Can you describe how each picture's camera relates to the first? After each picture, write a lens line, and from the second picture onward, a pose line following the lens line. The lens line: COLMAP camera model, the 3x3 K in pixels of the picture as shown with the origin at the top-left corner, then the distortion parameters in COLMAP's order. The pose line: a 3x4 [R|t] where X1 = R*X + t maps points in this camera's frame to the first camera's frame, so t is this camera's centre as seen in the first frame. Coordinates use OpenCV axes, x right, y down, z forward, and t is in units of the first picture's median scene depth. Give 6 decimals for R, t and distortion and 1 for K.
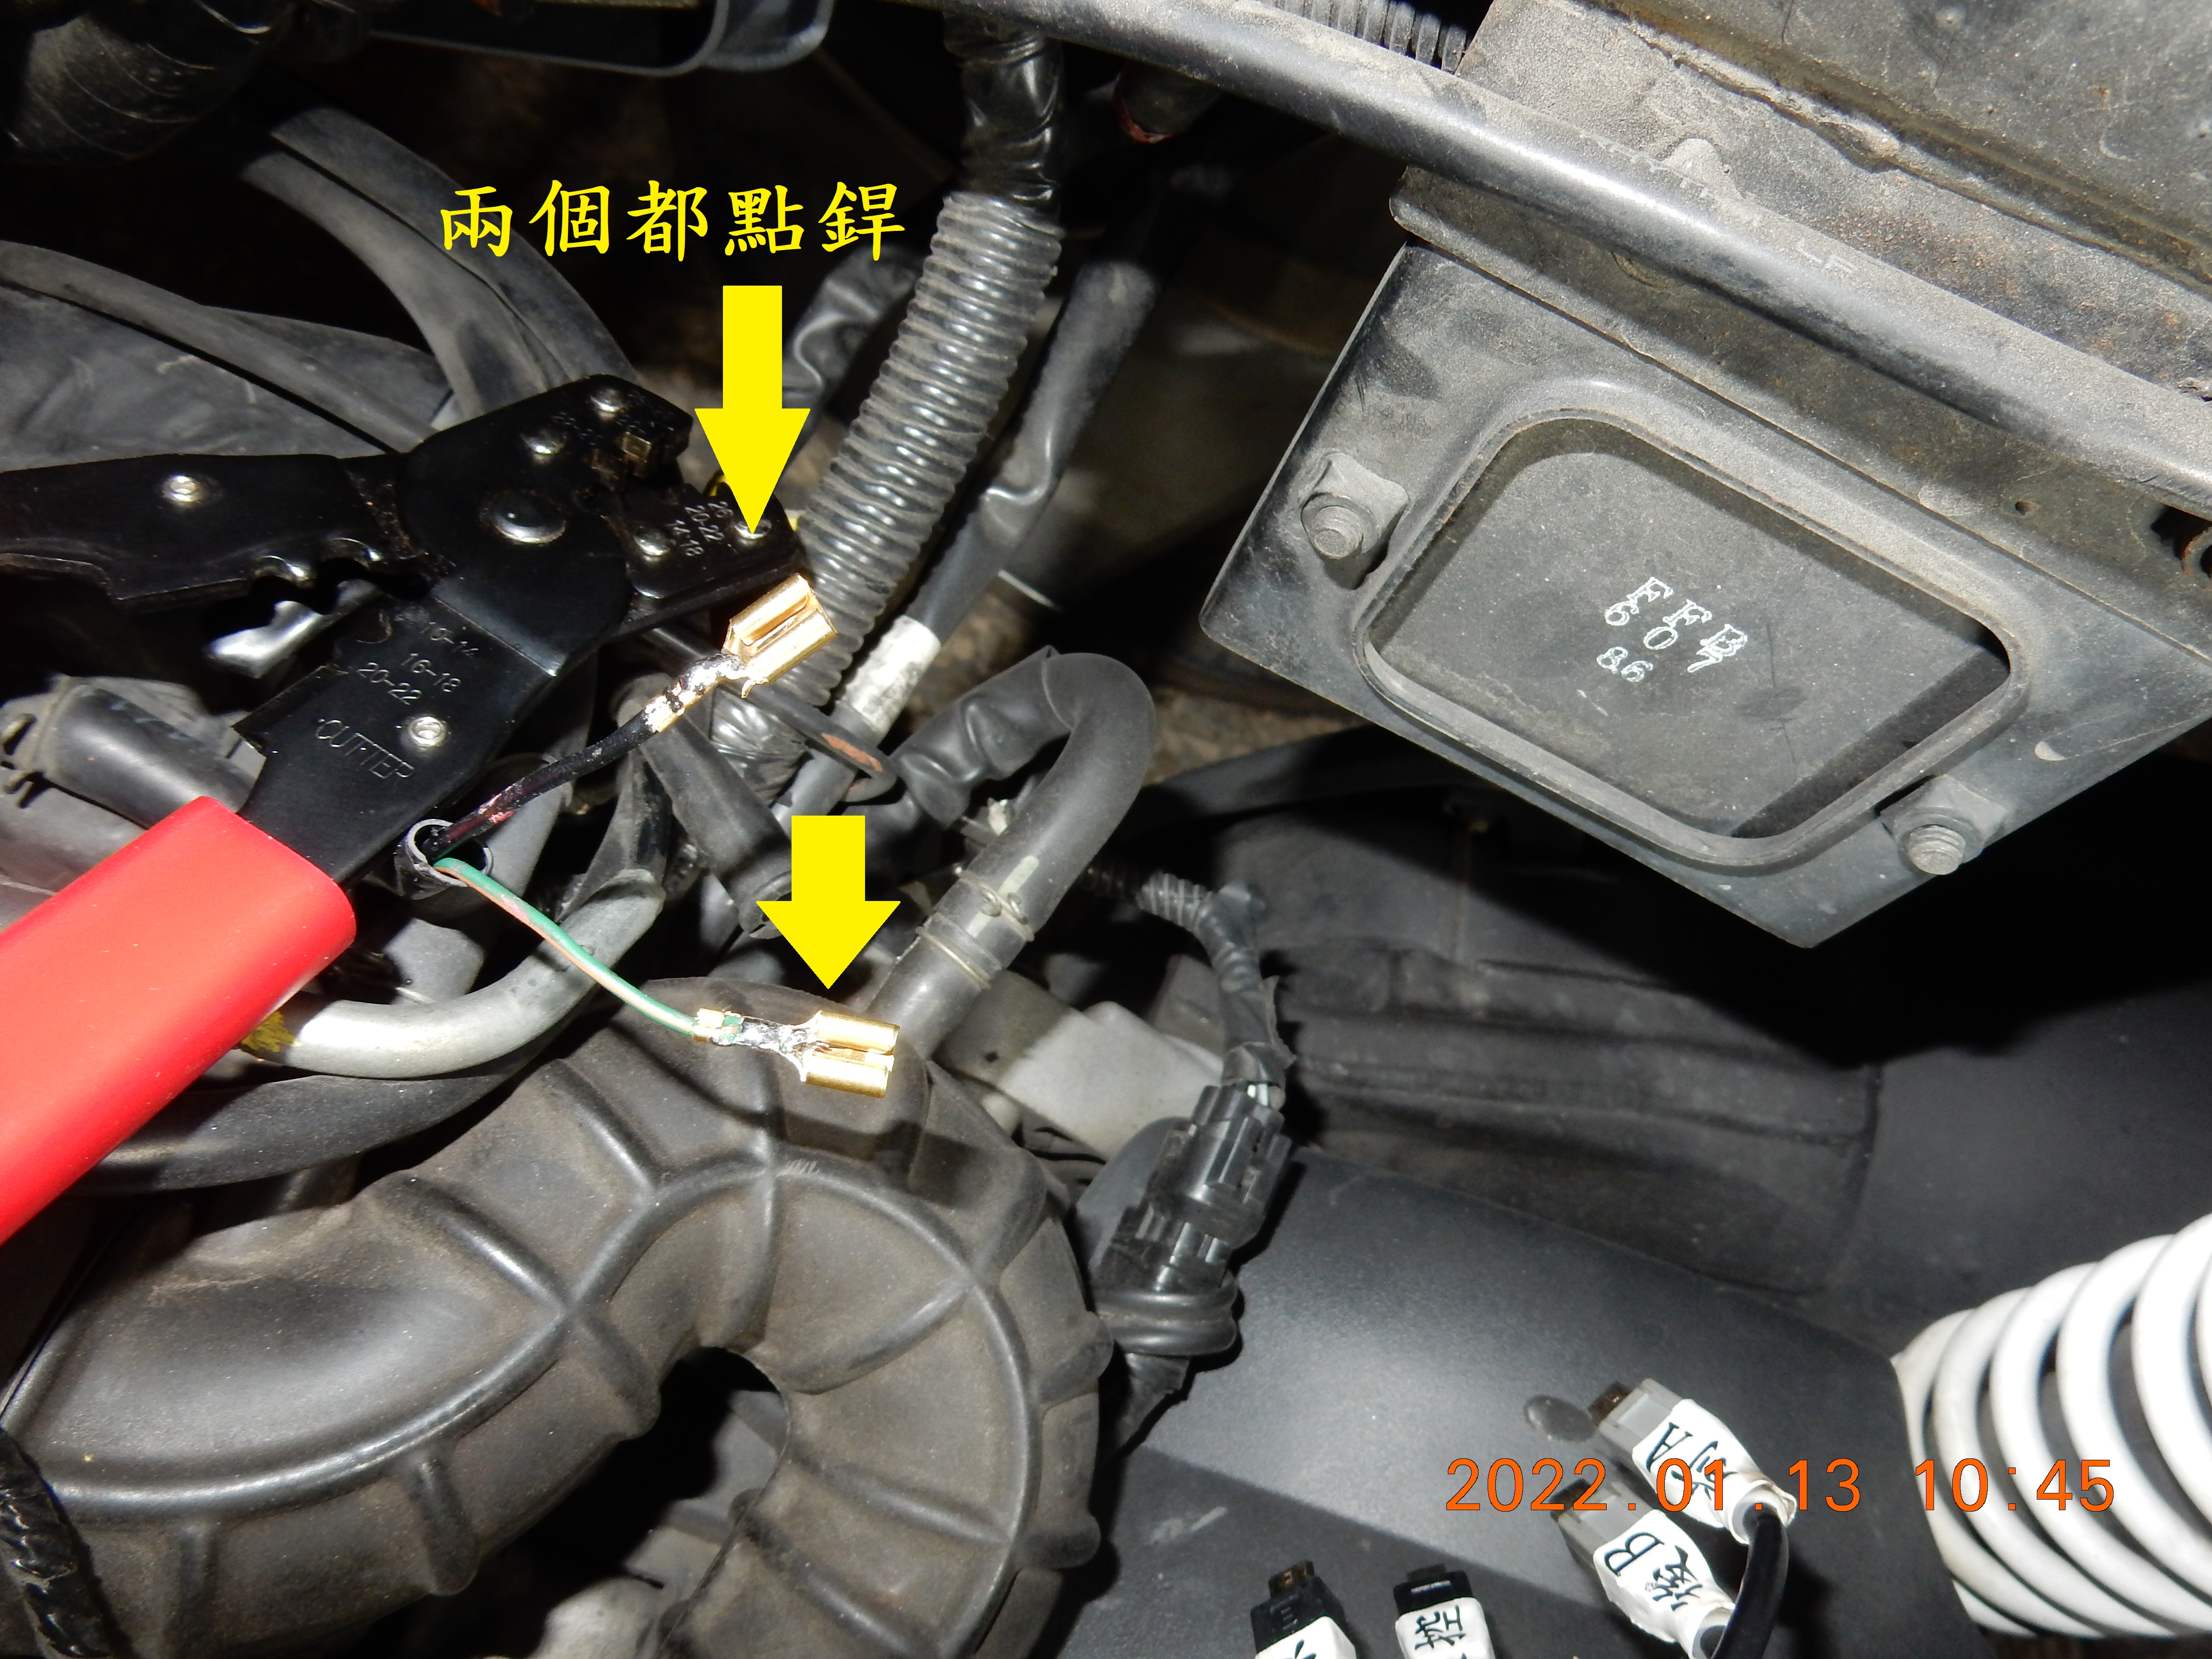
lens RADIAL K [[1647.0, 0, 1099.0], [0, 1647.0, 831.9], [0, 0, 1]] dist [0.009513, -0.011621]
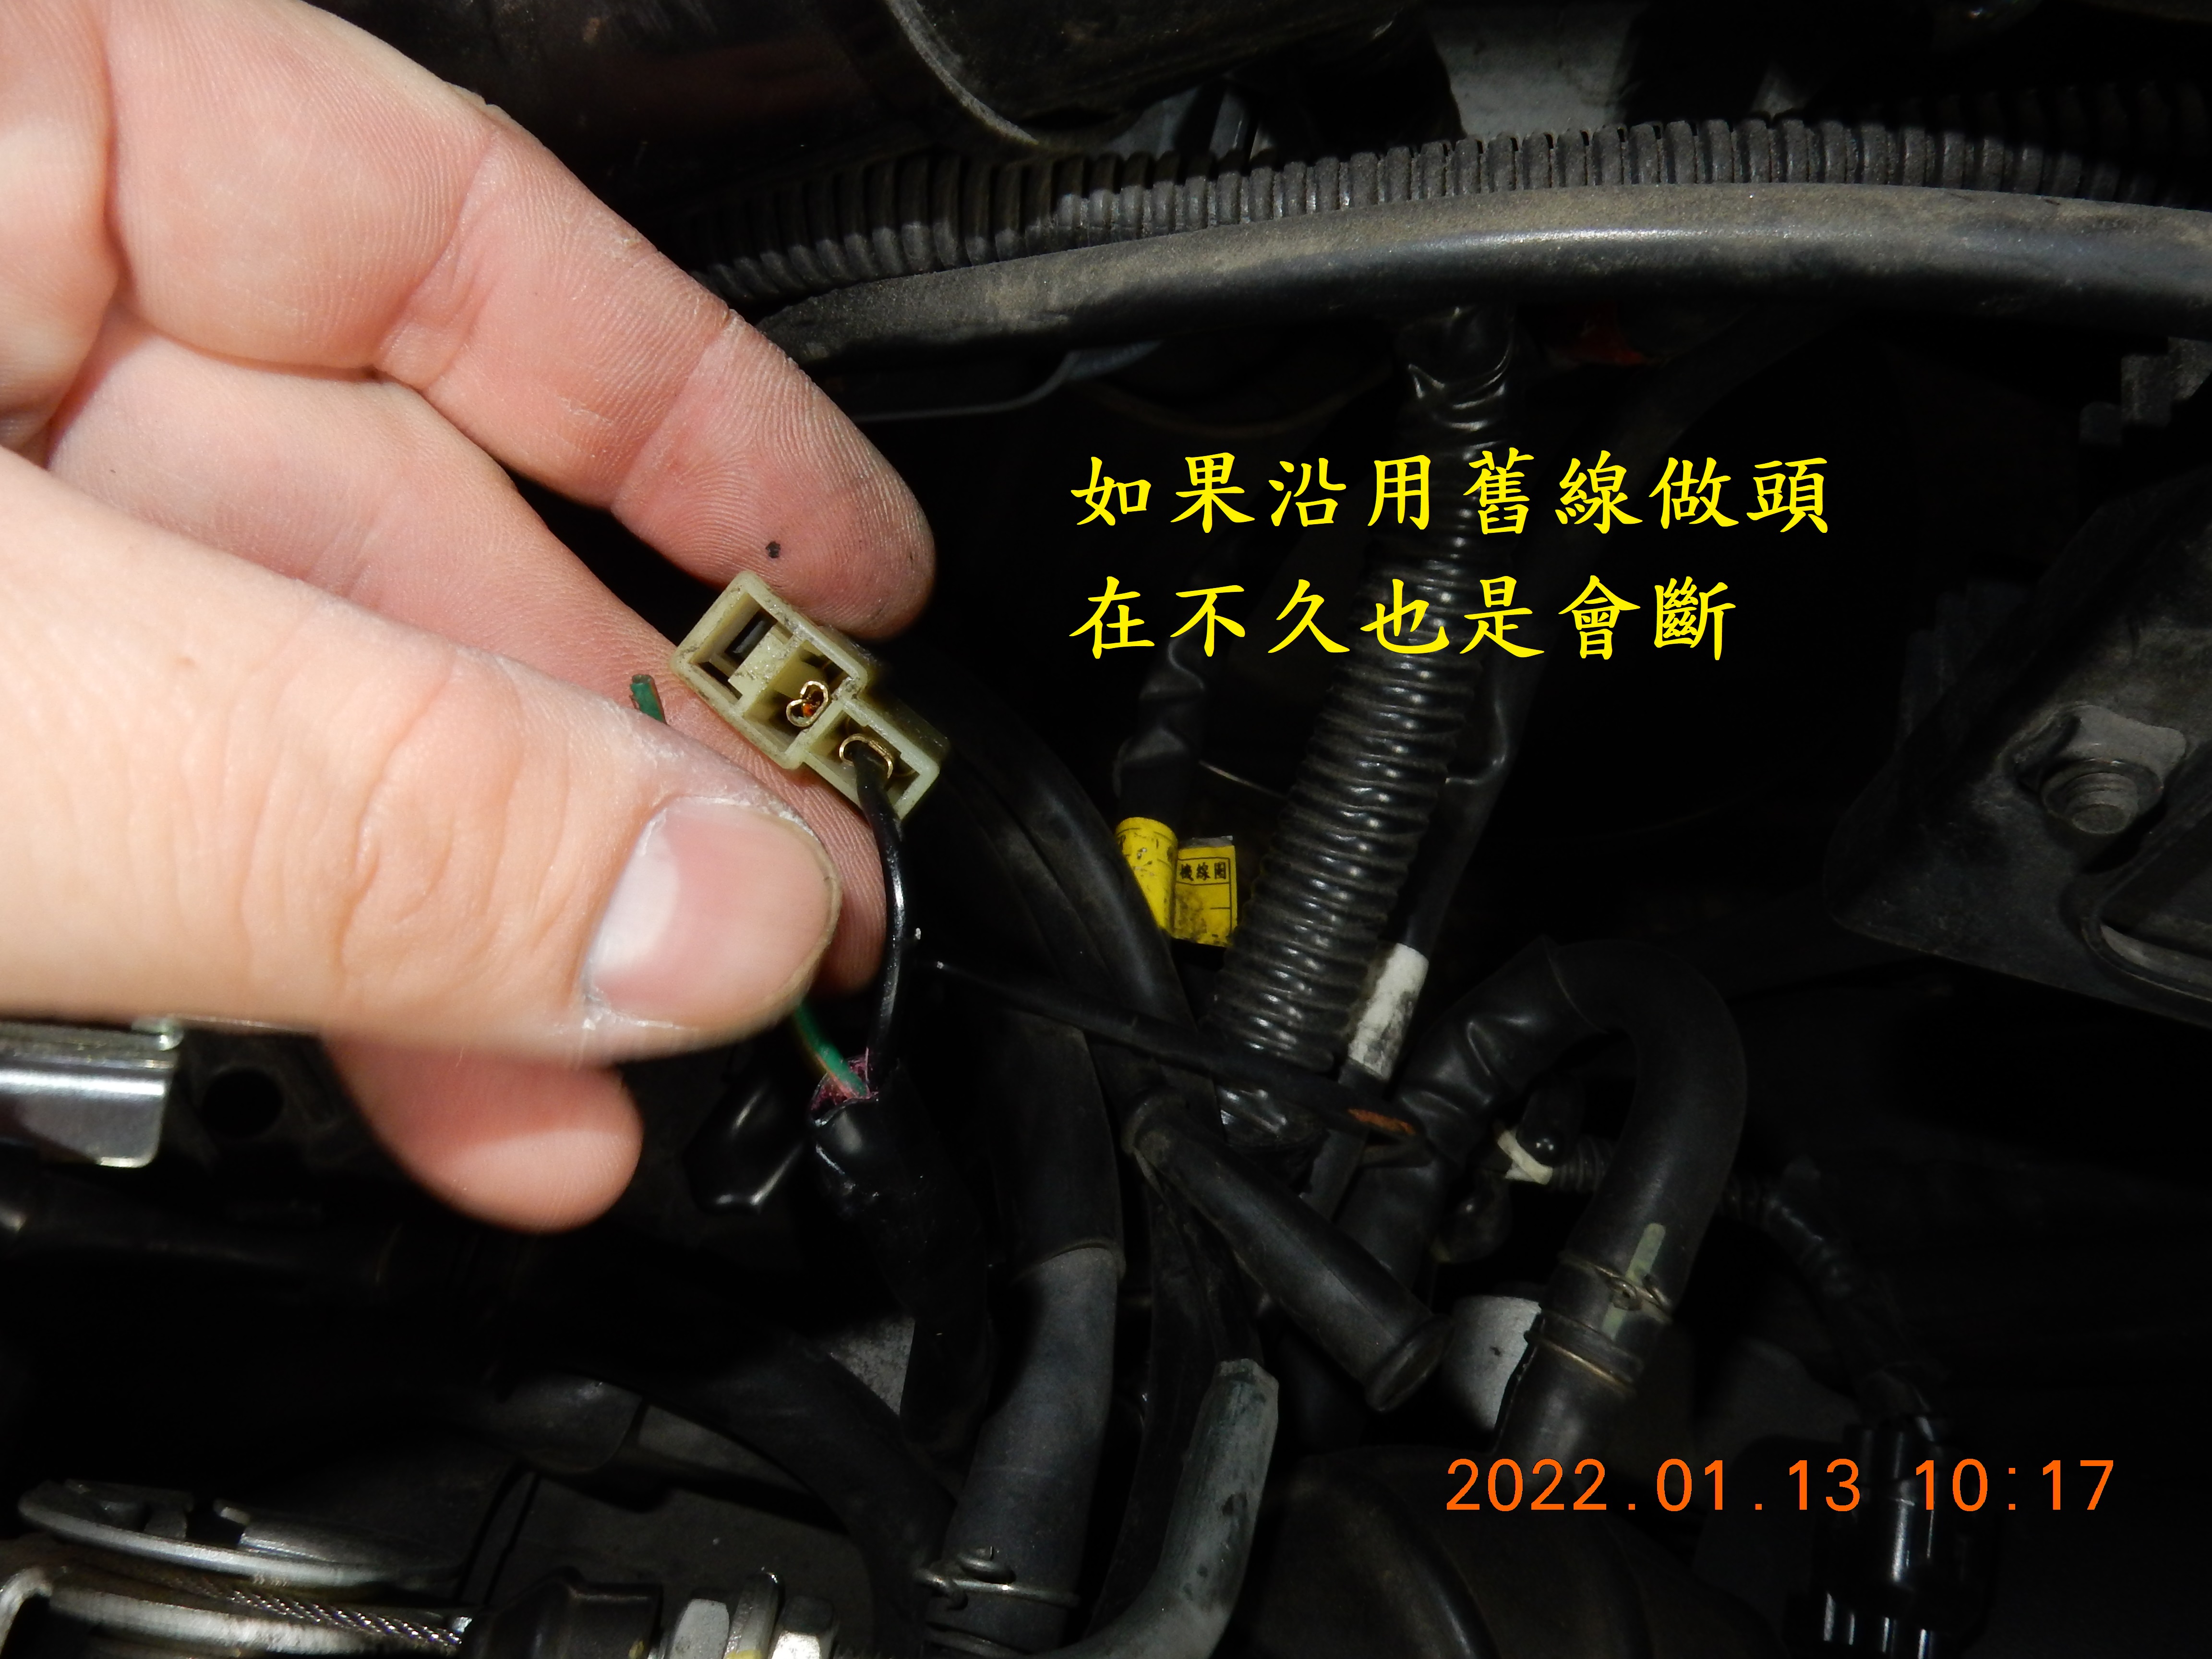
lens RADIAL K [[1647.0, 0, 1096.6], [0, 1647.0, 836.1], [0, 0, 1]] dist [0.009513, -0.011621]
pose [[0.976597, -0.196638, -0.087126, -0.230663], [0.188174, 0.977372, -0.096618, -0.166833], [0.104154, 0.077962, 0.991501, 0.170635]]
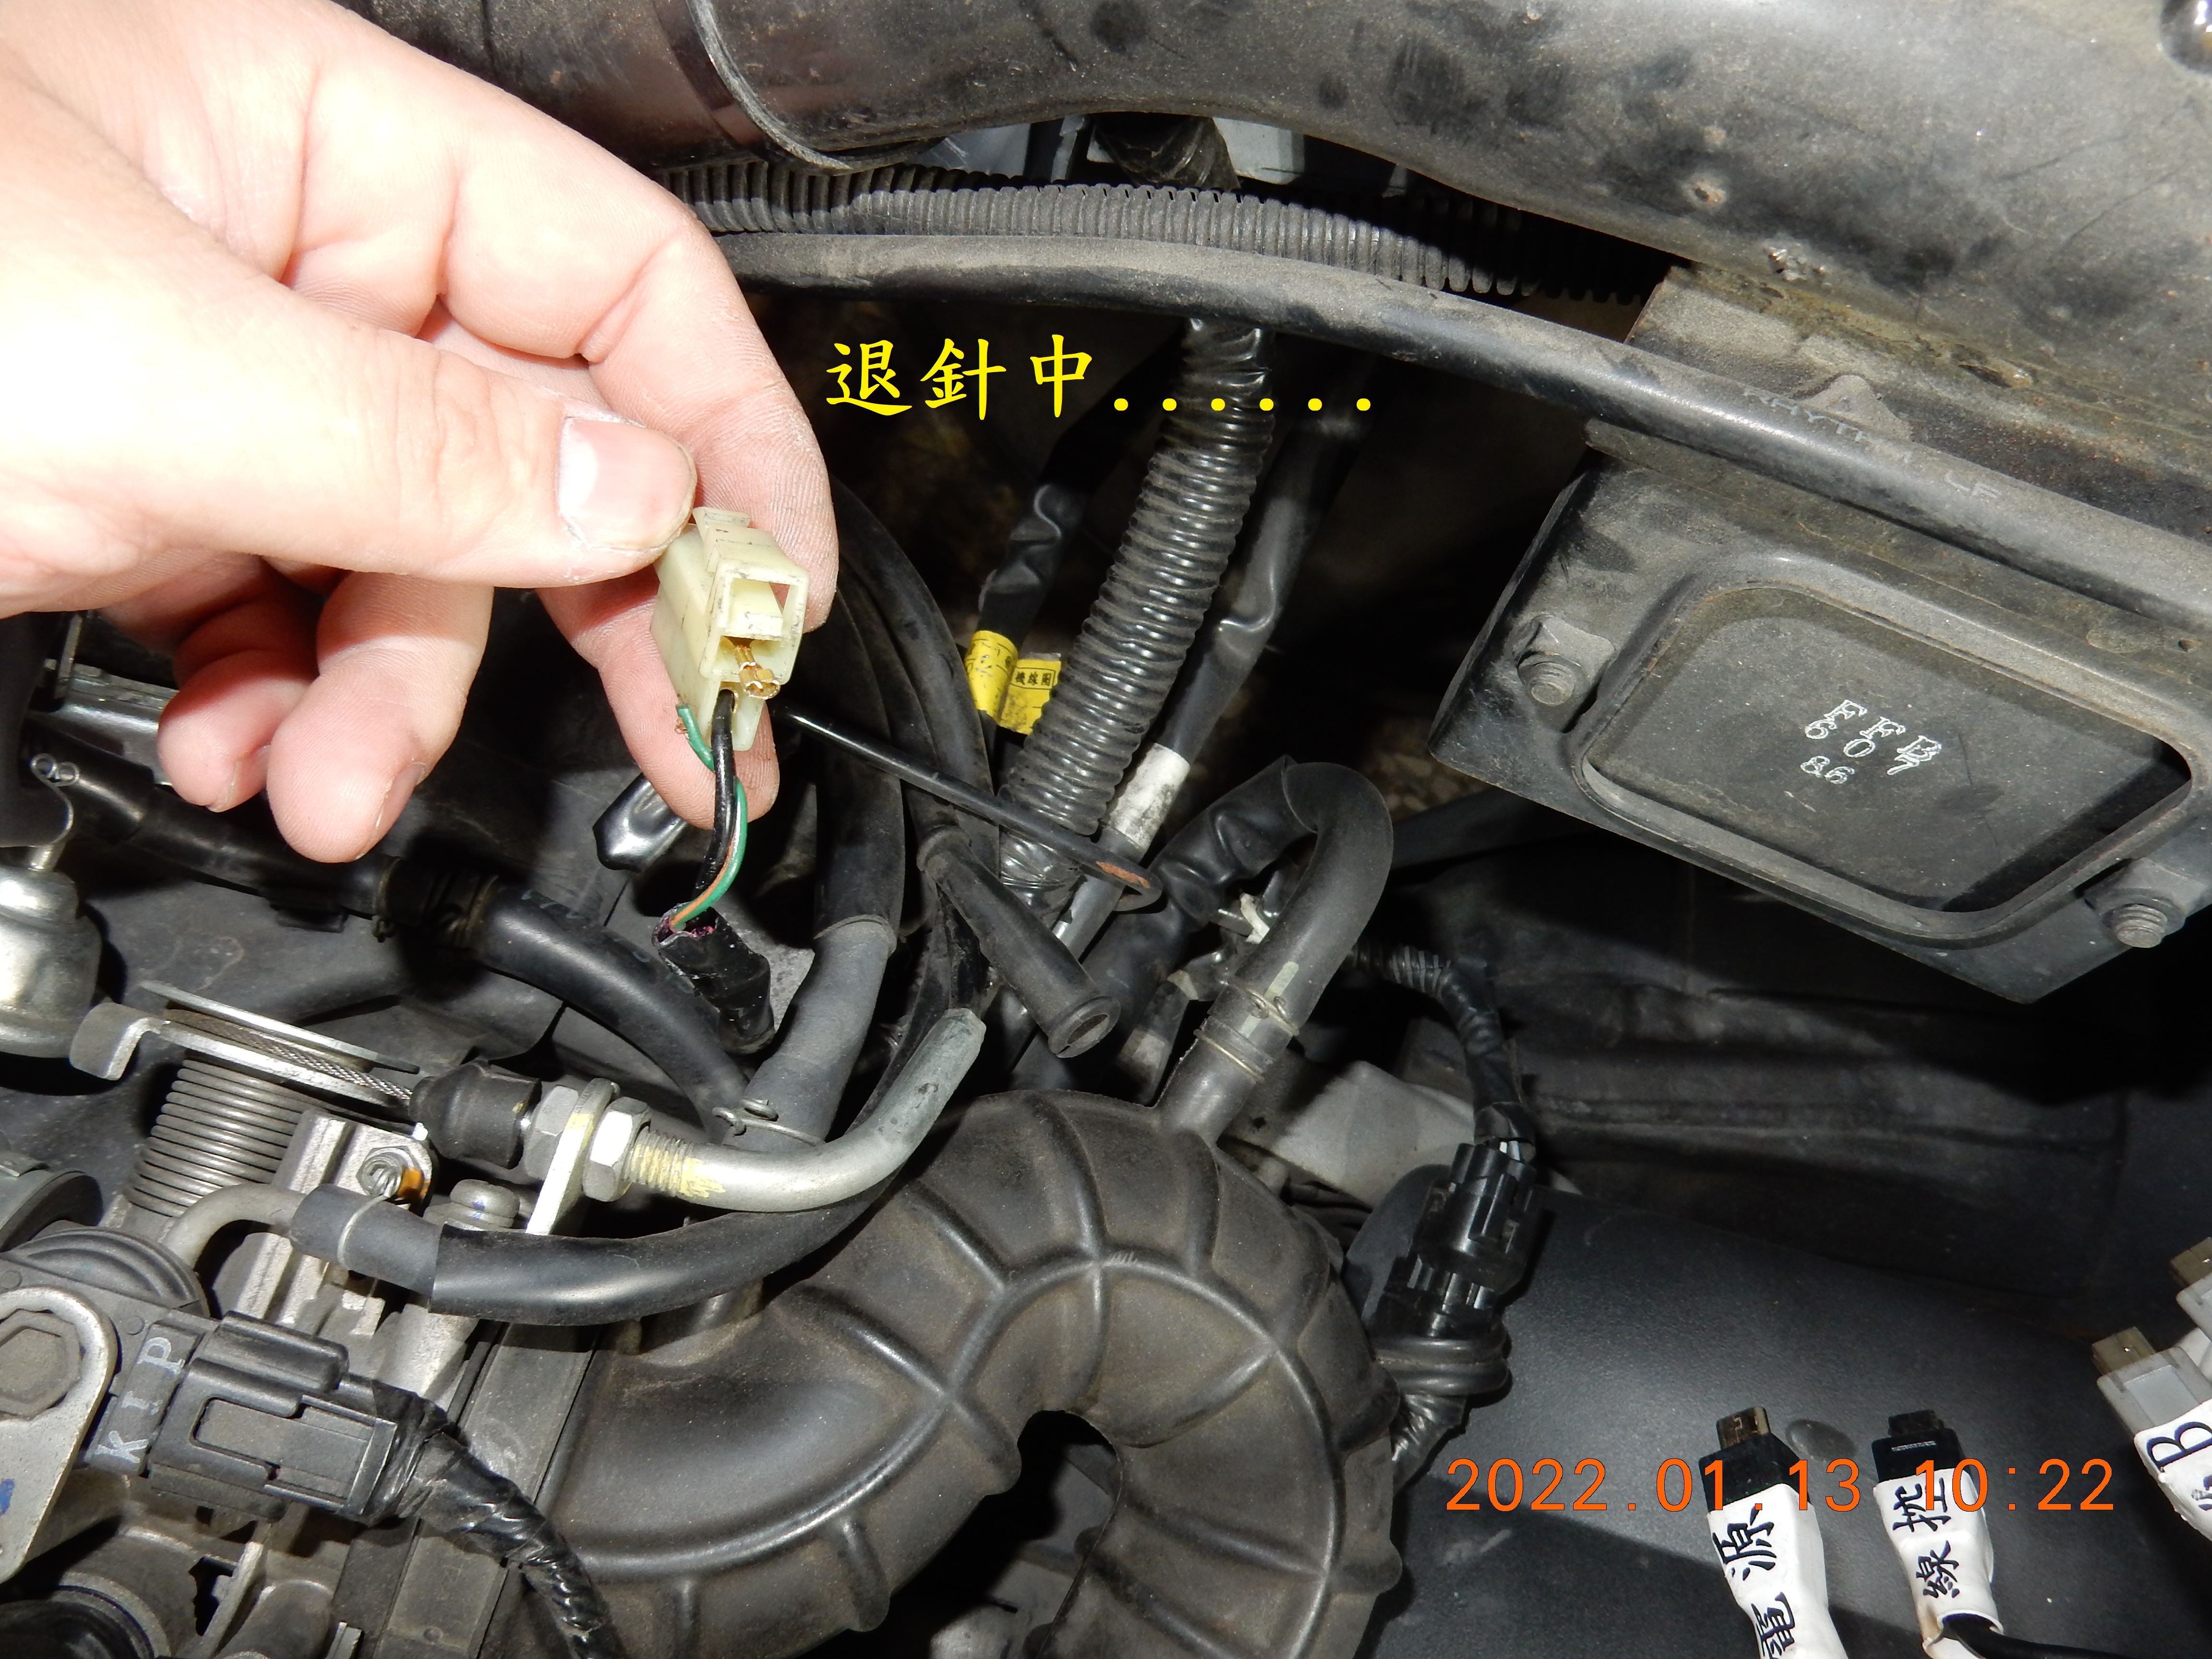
lens RADIAL K [[1647.0, 0, 1089.3], [0, 1647.0, 829.5], [0, 0, 1]] dist [0.009513, -0.011621]
pose [[0.988595, -0.077667, -0.129028, -0.028925], [0.078241, 0.996934, -0.000626, -0.097848], [0.128681, -0.009476, 0.991641, -0.153272]]
